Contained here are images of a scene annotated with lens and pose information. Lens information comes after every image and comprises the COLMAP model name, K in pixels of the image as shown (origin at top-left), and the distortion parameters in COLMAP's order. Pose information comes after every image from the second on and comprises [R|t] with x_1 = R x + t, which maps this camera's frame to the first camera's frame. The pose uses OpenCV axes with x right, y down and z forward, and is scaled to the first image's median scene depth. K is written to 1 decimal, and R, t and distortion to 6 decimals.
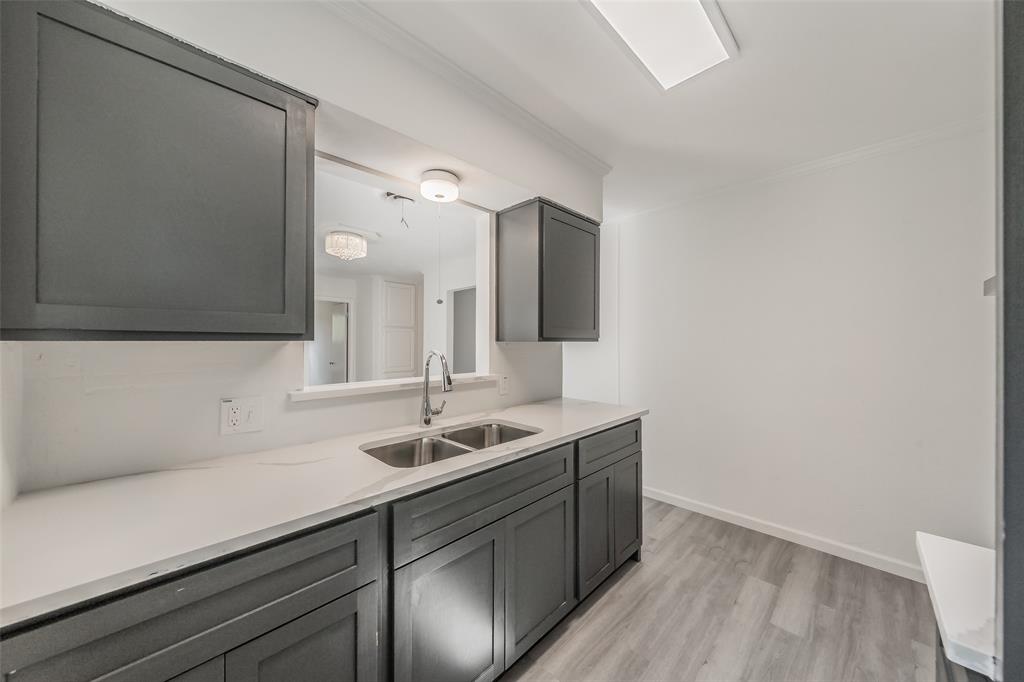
lens RADIAL K [[357.5, 0, 511.8], [0, 357.5, 341.0], [0, 0, 1]] dist [0.000880, 0.000108]
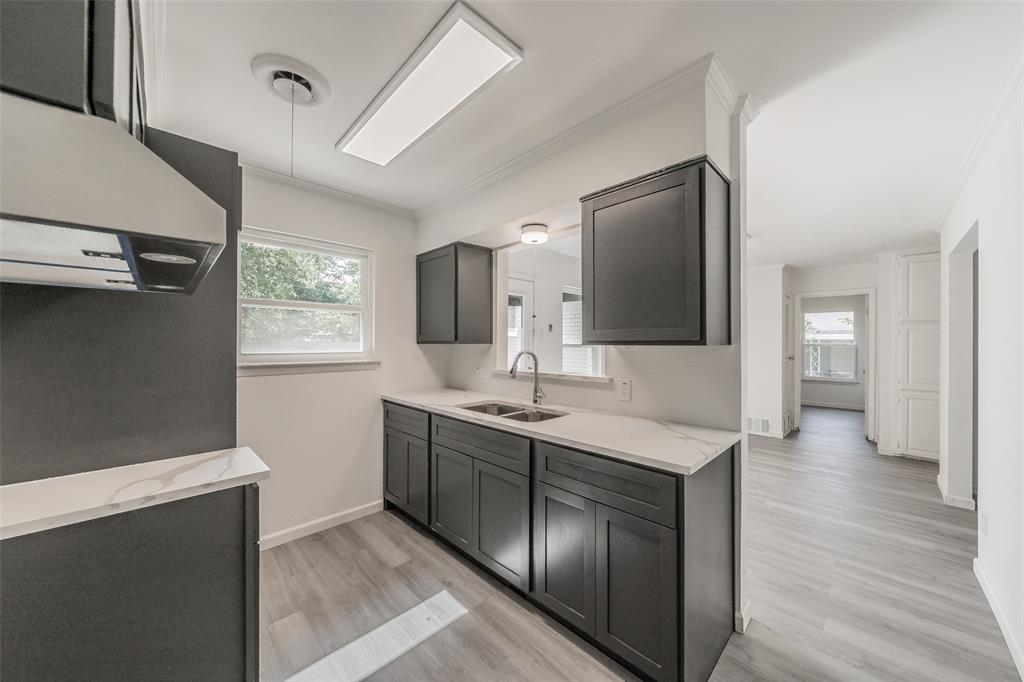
lens RADIAL K [[357.5, 0, 511.7], [0, 357.5, 341.7], [0, 0, 1]] dist [0.000880, 0.000108]
pose [[-0.009534, -0.003388, -0.999949, 1.213417], [-0.000382, 0.999994, -0.003385, -0.005405], [0.999954, 0.000350, -0.009536, 0.935332]]
